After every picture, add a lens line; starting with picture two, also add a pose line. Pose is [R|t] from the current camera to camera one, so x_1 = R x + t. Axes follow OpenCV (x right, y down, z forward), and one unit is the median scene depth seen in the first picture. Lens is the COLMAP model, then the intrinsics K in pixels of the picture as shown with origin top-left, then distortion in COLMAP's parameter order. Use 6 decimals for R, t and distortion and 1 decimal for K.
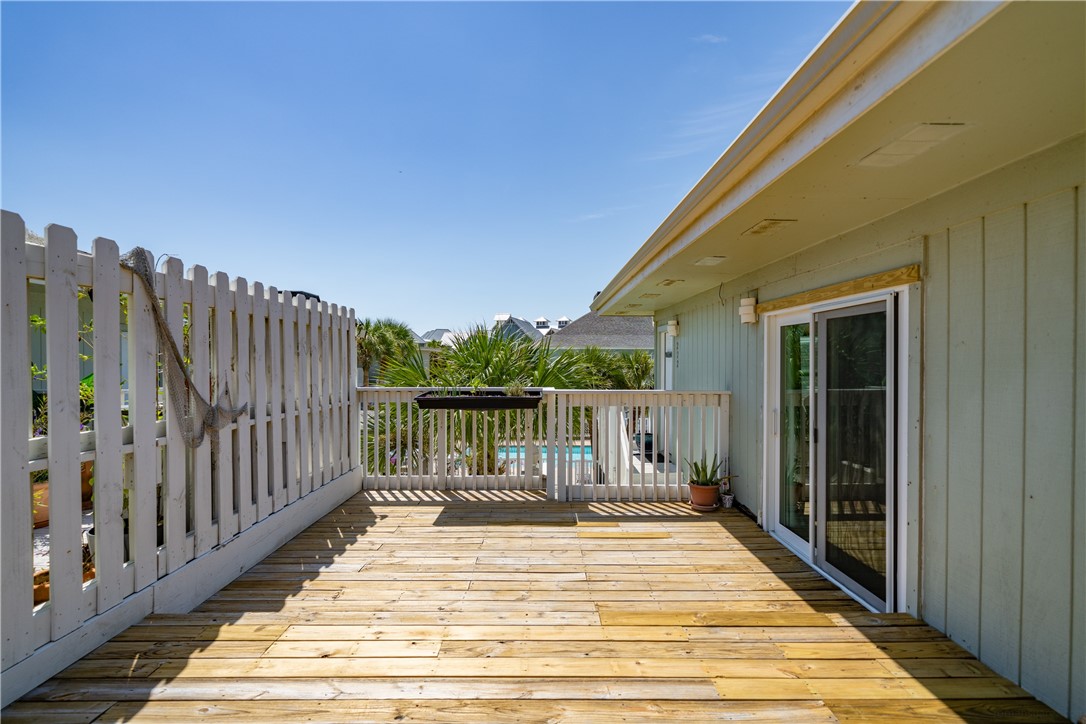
lens RADIAL K [[519.7, 0, 543.0], [0, 519.7, 362.0], [0, 0, 1]] dist [0.000714, 0.000226]
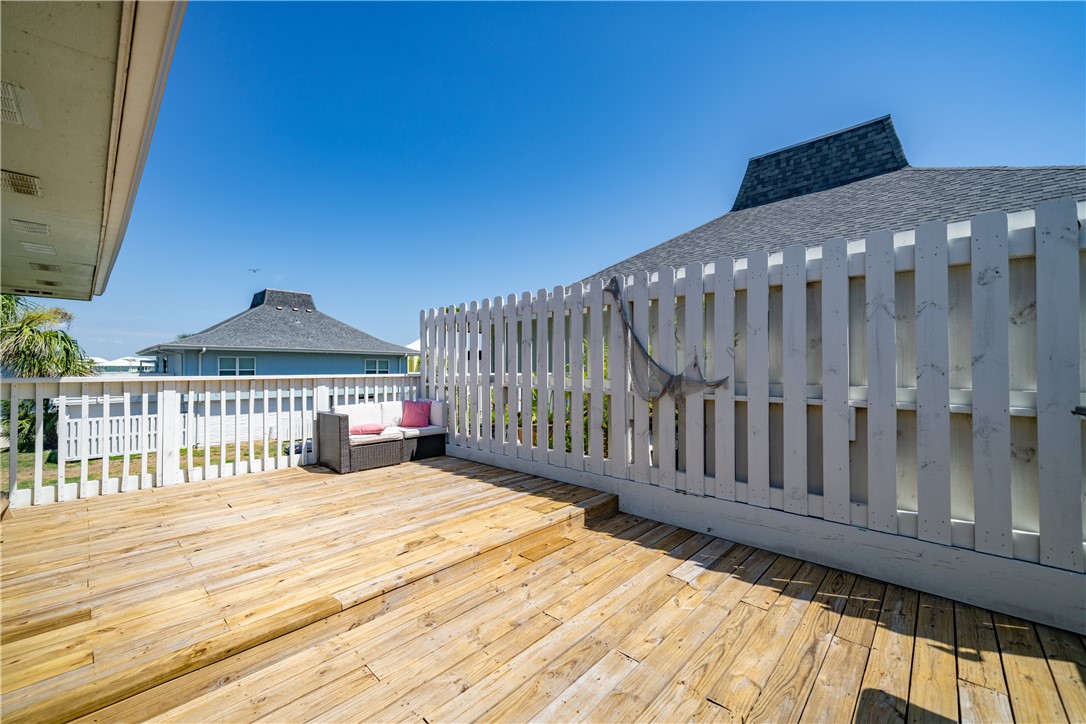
lens RADIAL K [[444.3, 0, 543.0], [0, 444.3, 362.0], [0, 0, 1]] dist [-0.000984, -0.000097]
pose [[-0.698091, -0.010685, -0.715929, 0.254036], [-0.003320, 0.999926, -0.011686, 0.048781], [0.716001, -0.005782, -0.698075, 1.094131]]
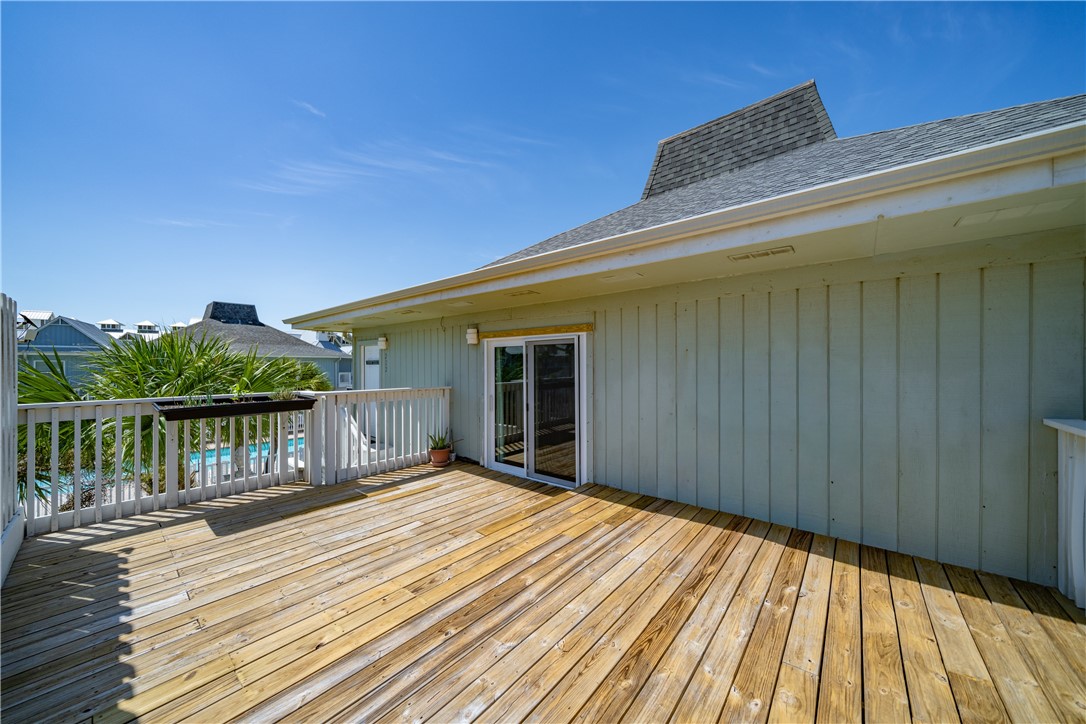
lens RADIAL K [[374.5, 0, 543.0], [0, 374.5, 362.0], [0, 0, 1]] dist [0.000421, -0.000094]
pose [[0.641979, 0.005856, 0.766700, -0.369738], [0.005177, 0.999915, -0.011972, -0.003133], [-0.766705, 0.011654, 0.641894, 0.076030]]
